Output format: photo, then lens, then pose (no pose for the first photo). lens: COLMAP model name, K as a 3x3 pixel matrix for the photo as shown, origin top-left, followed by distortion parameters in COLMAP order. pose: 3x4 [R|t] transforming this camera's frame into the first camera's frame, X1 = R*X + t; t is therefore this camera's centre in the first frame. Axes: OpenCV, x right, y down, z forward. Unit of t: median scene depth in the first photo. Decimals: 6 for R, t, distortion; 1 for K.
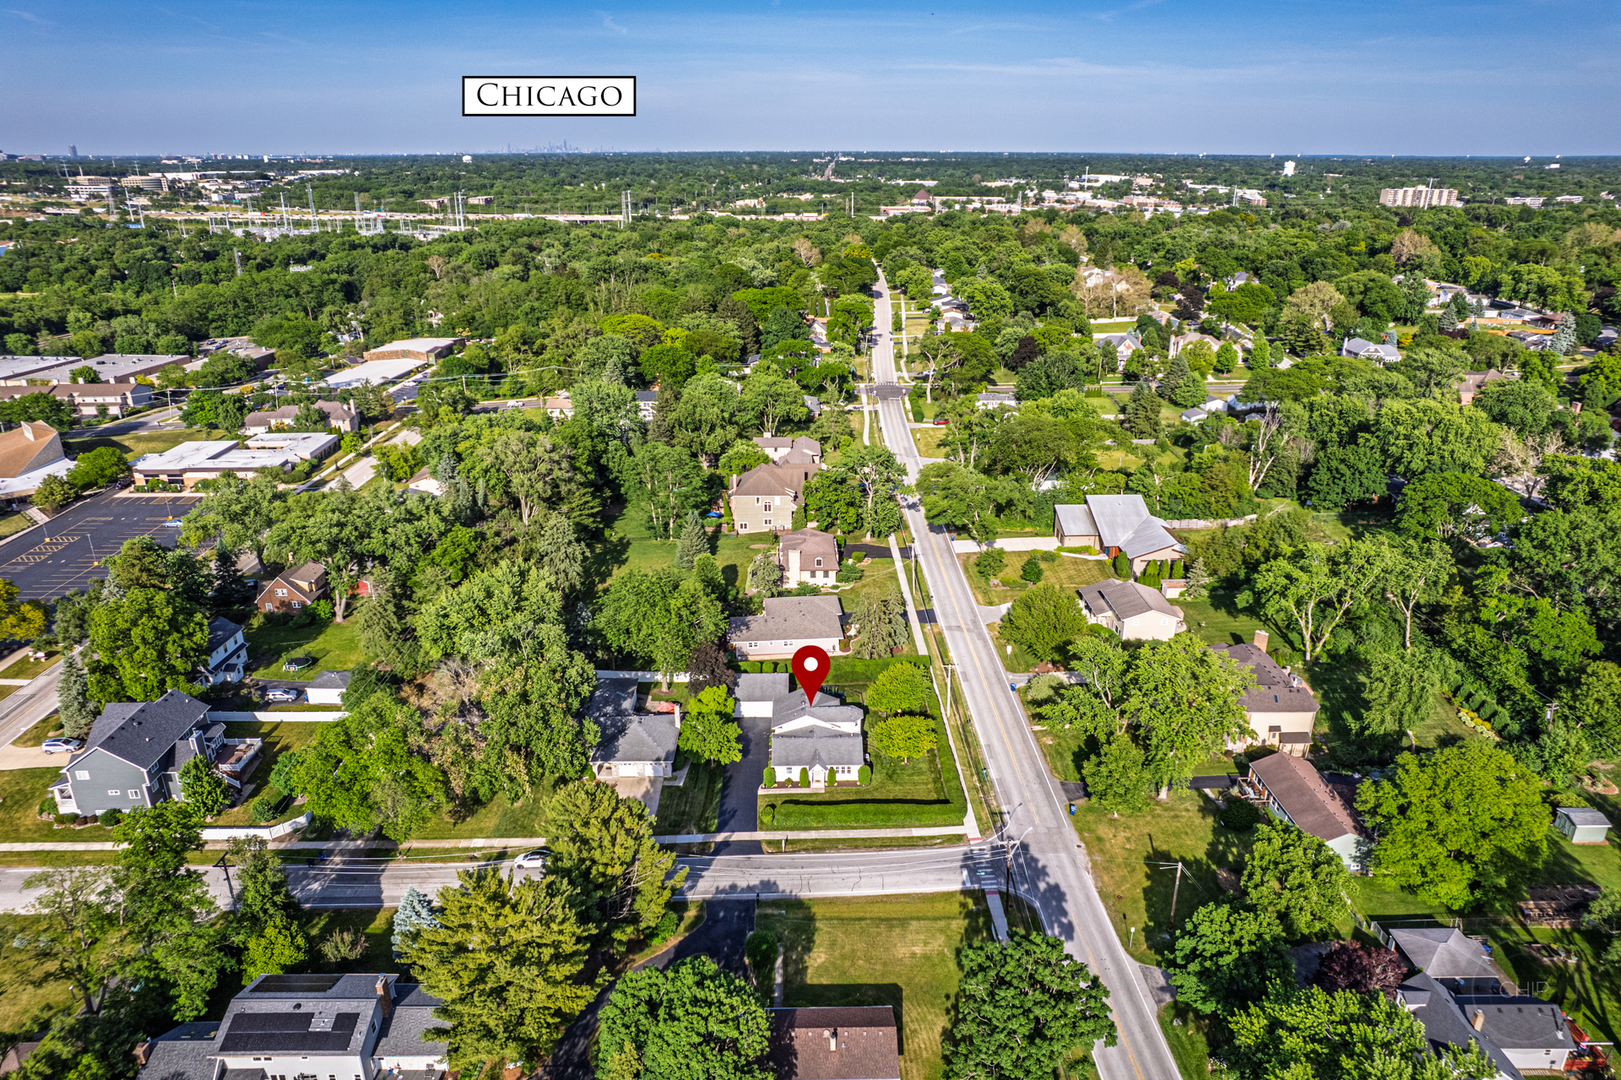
lens RADIAL K [[1040.6, 0, 815.8], [0, 1040.6, 564.0], [0, 0, 1]] dist [-0.064258, 0.060539]
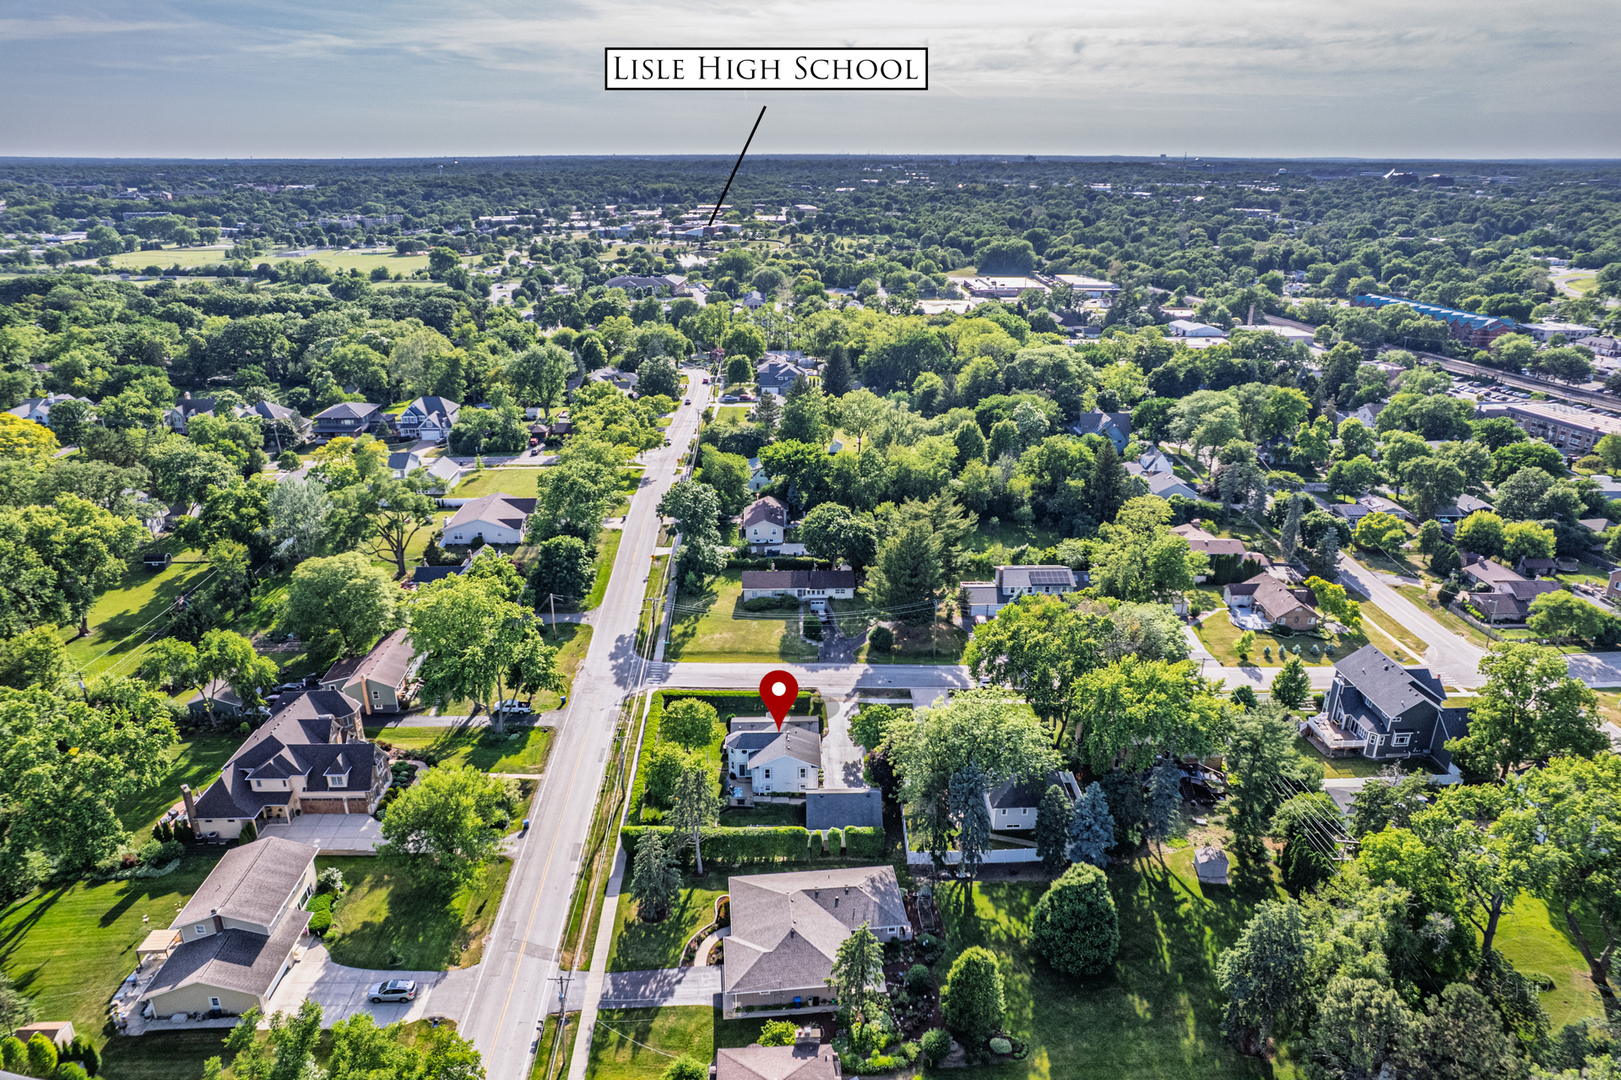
lens RADIAL K [[1040.6, 0, 815.8], [0, 1040.6, 564.0], [0, 0, 1]] dist [-0.064258, 0.060539]
pose [[-0.999900, 0.002525, -0.013890, -0.026214], [-0.007900, 0.715344, 0.698727, -0.677480], [0.011700, 0.698768, -0.715253, 1.663149]]
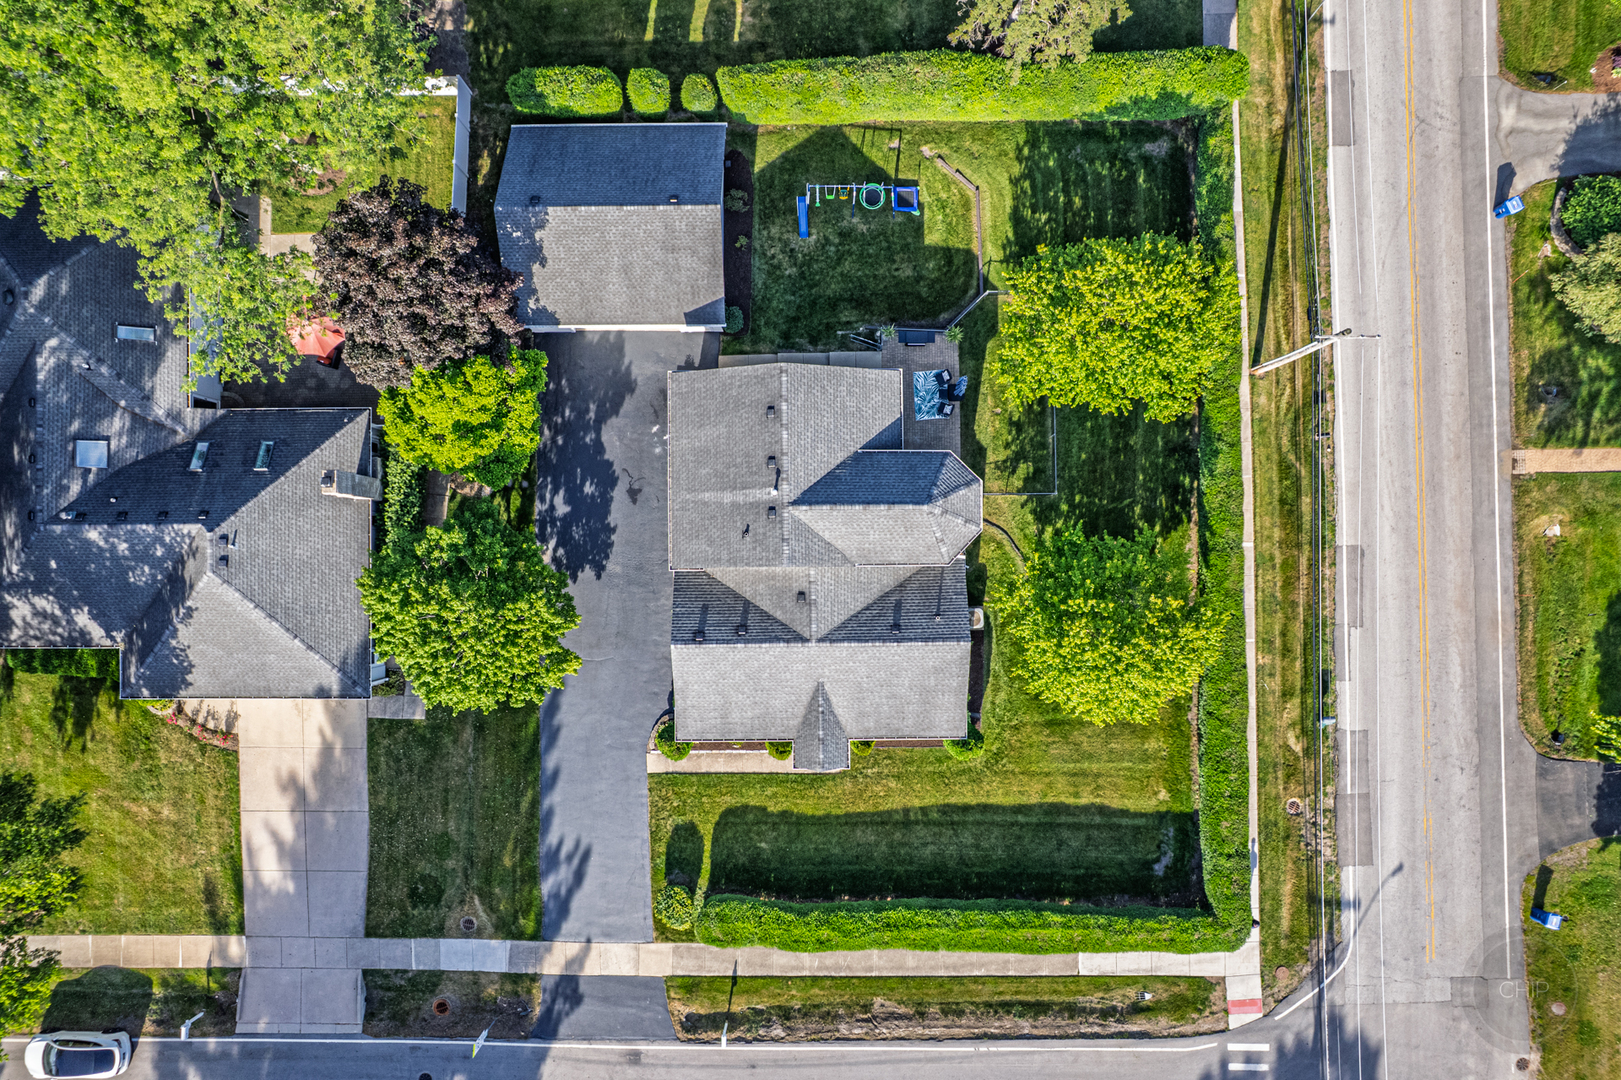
lens RADIAL K [[1050.9, 0, 817.2], [0, 1050.9, 557.0], [0, 0, 1]] dist [-0.064173, 0.057621]
pose [[0.999930, 0.011323, -0.003351, 0.000966], [-0.001305, 0.388006, 0.921656, -0.125033], [0.011736, -0.921587, 0.387993, 0.925346]]
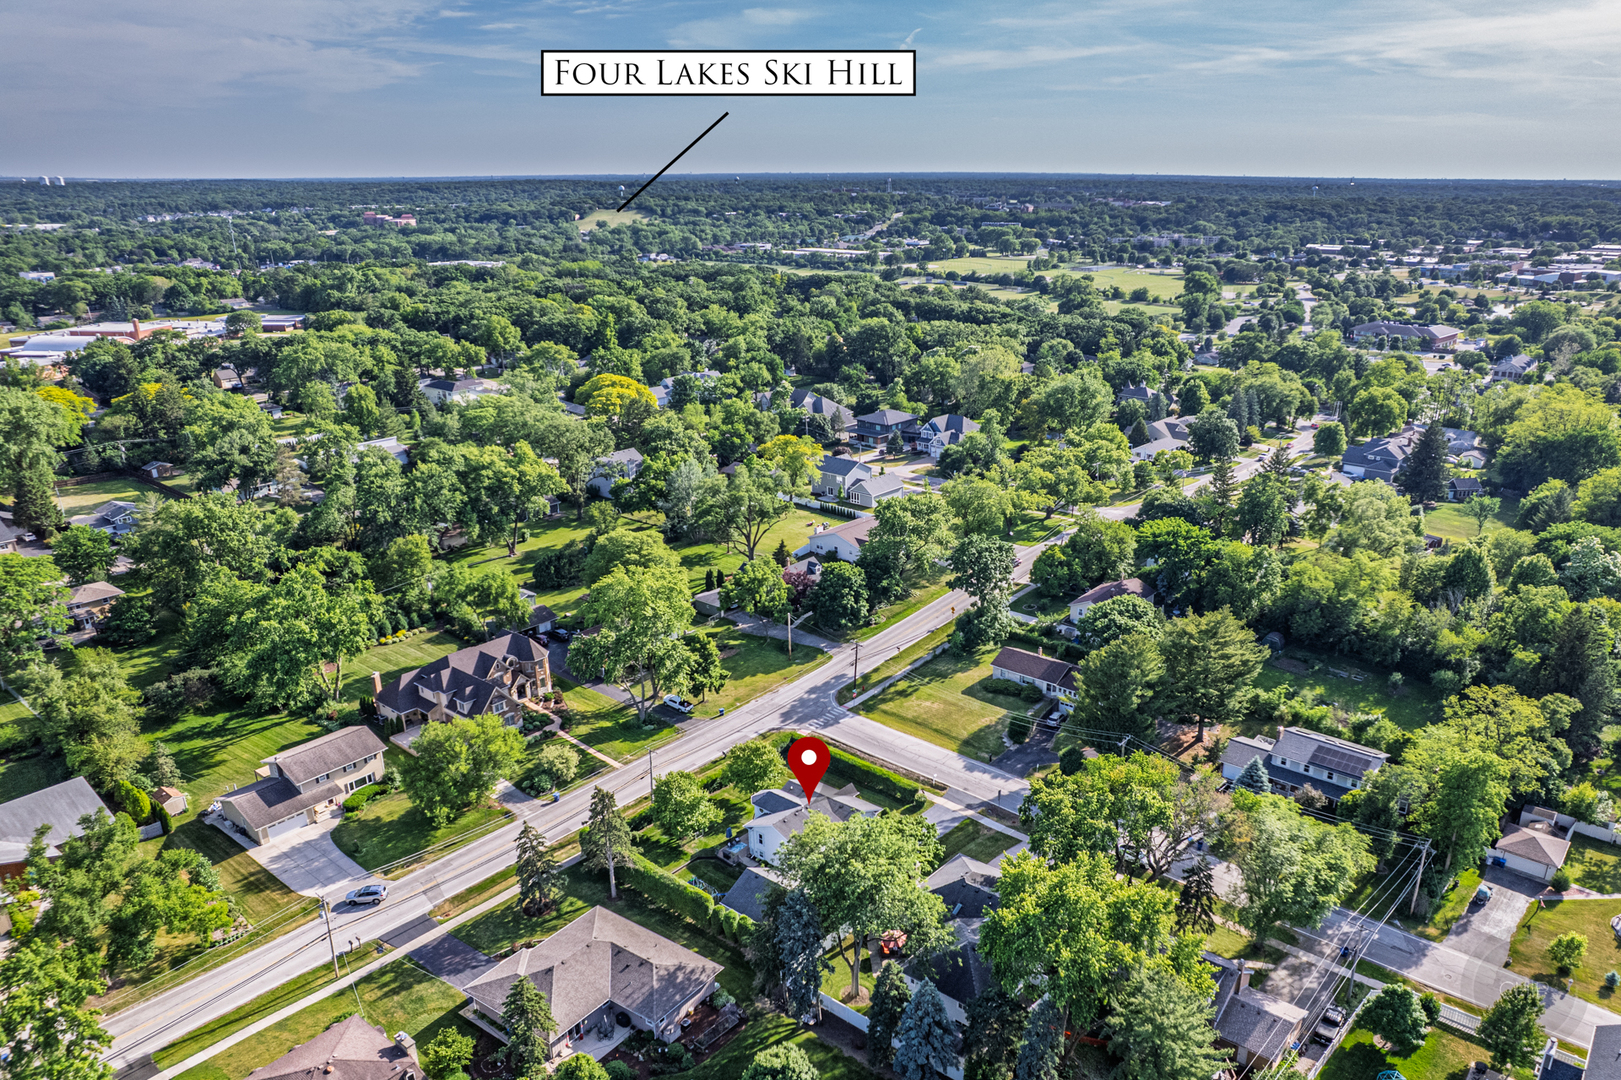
lens RADIAL K [[1128.8, 0, 886.5], [0, 1128.8, 639.7], [0, 0, 1]] dist [-0.081037, 0.072038]
pose [[-0.772878, -0.250204, 0.583144, -0.608967], [0.239573, 0.735914, 0.633273, -0.575101], [-0.587591, 0.629149, -0.508830, 1.425173]]
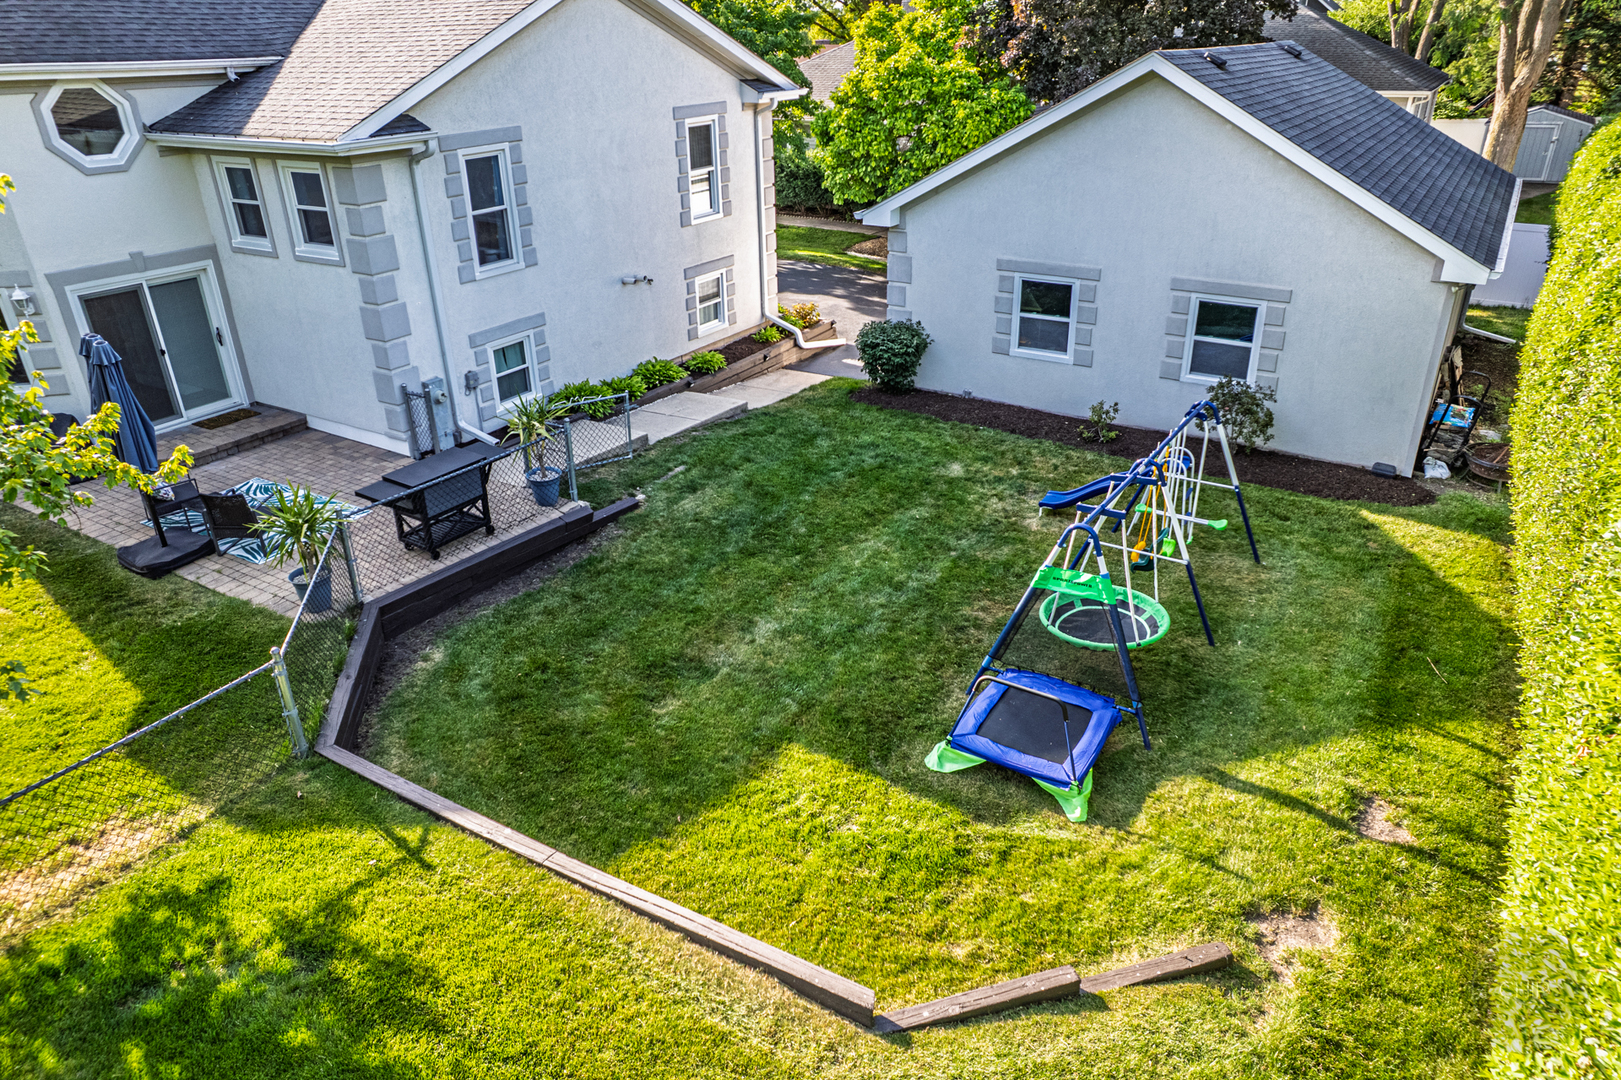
lens RADIAL K [[1050.9, 0, 817.2], [0, 1050.9, 557.0], [0, 0, 1]] dist [-0.064173, 0.057621]
pose [[-0.544852, 0.386472, -0.744161, 0.076523], [-0.300808, 0.738304, 0.603673, 0.106007], [0.782720, 0.552762, -0.286013, 1.170616]]
